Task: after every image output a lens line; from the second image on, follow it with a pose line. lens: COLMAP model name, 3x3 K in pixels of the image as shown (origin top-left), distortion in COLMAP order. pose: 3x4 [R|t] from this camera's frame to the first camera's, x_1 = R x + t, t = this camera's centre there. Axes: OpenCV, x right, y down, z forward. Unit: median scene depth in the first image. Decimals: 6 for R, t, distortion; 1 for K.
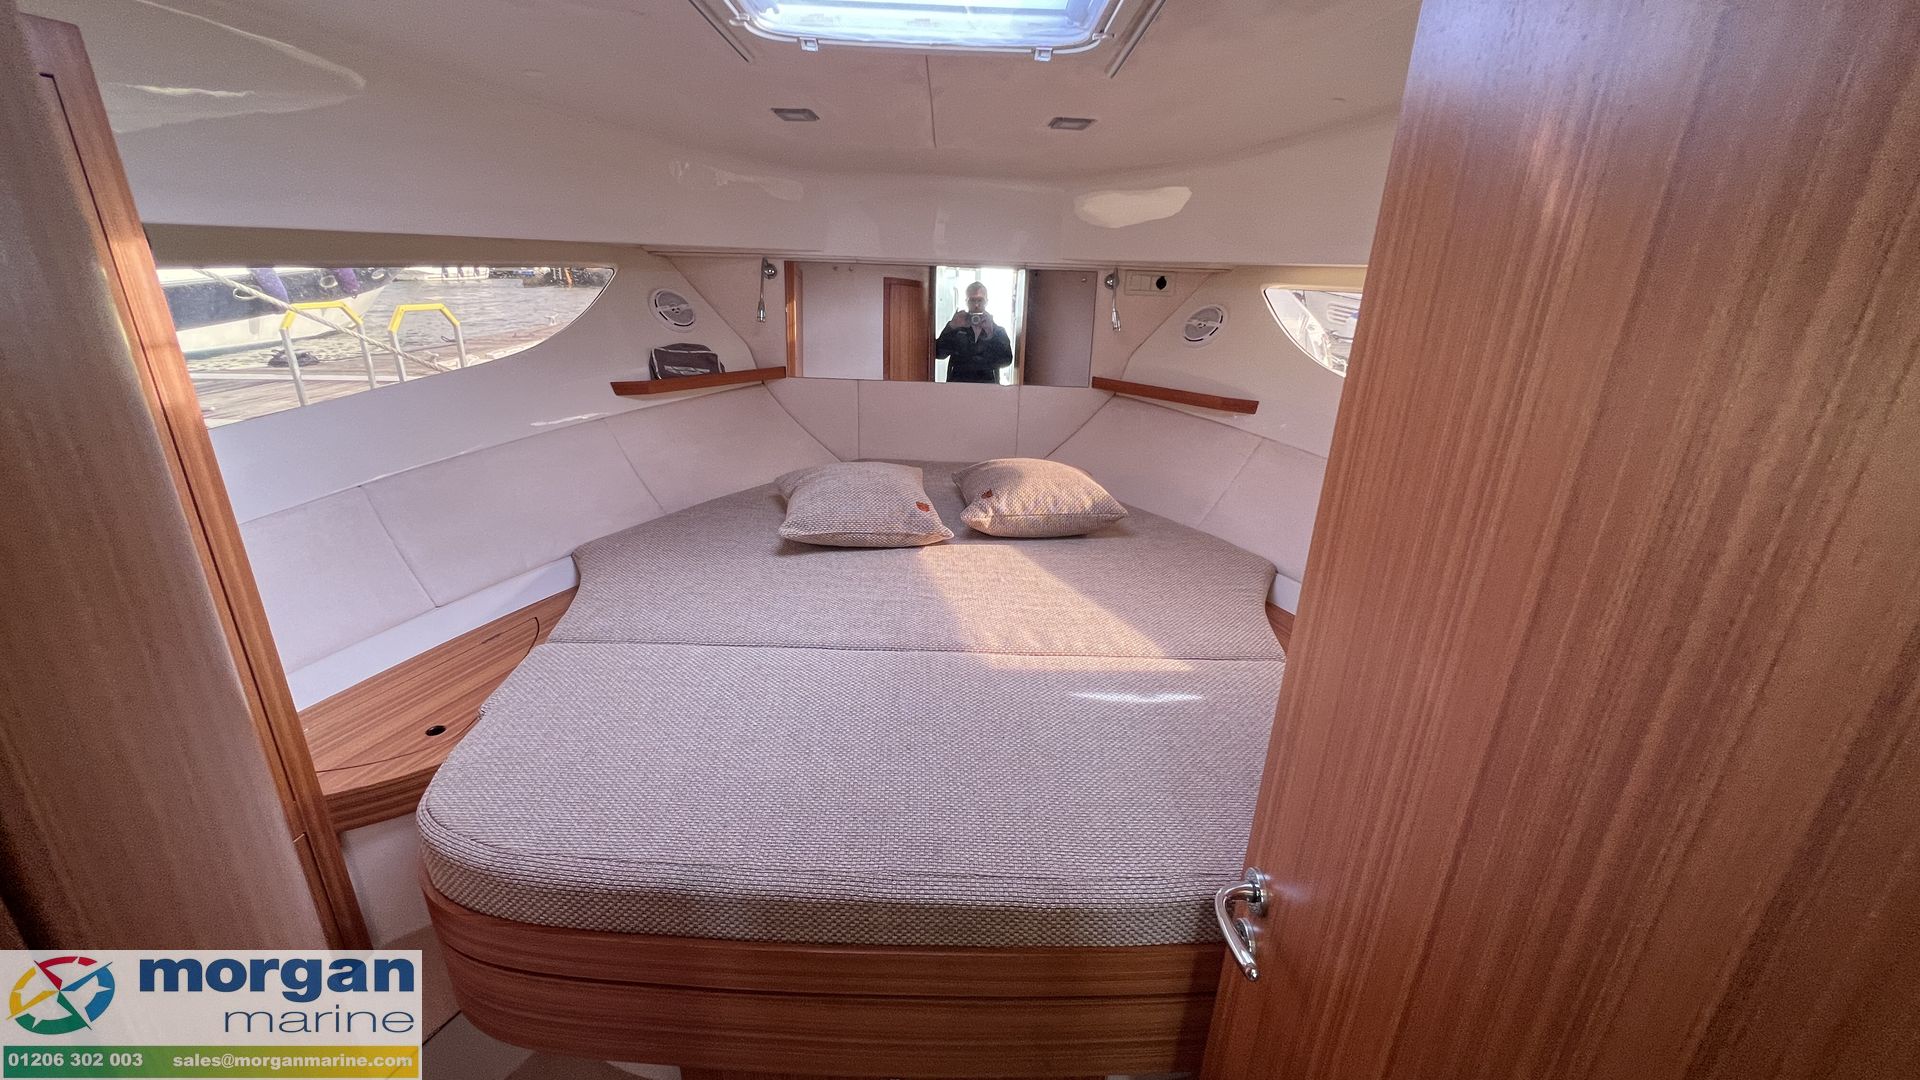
lens RADIAL K [[756.3, 0, 946.0], [0, 756.3, 539.1], [0, 0, 1]] dist [-0.002561, -0.000238]
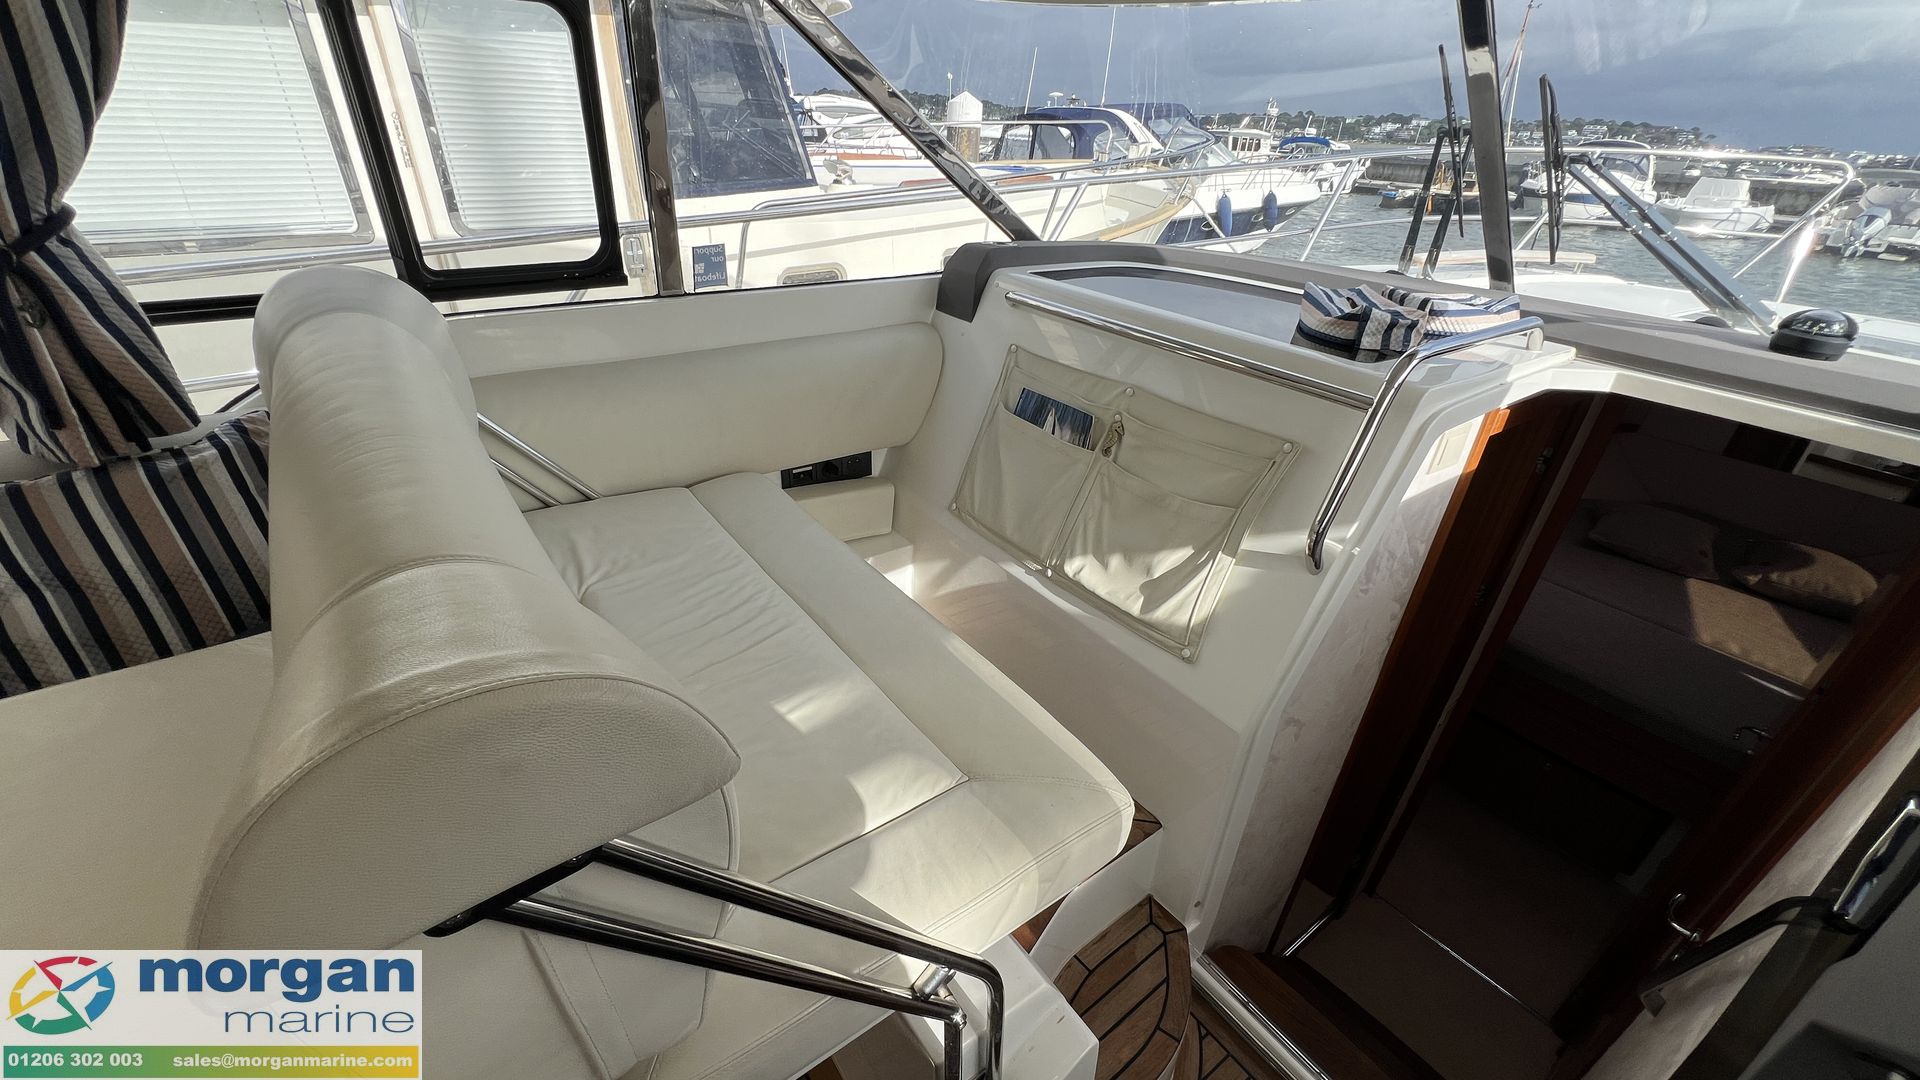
lens RADIAL K [[756.3, 0, 969.1], [0, 756.3, 524.6], [0, 0, 1]] dist [-0.002561, -0.000238]
pose [[0.607102, 0.378427, -0.698727, 0.110475], [-0.300062, 0.923393, 0.239391, -0.016562], [0.735792, 0.064327, 0.674145, -1.127547]]
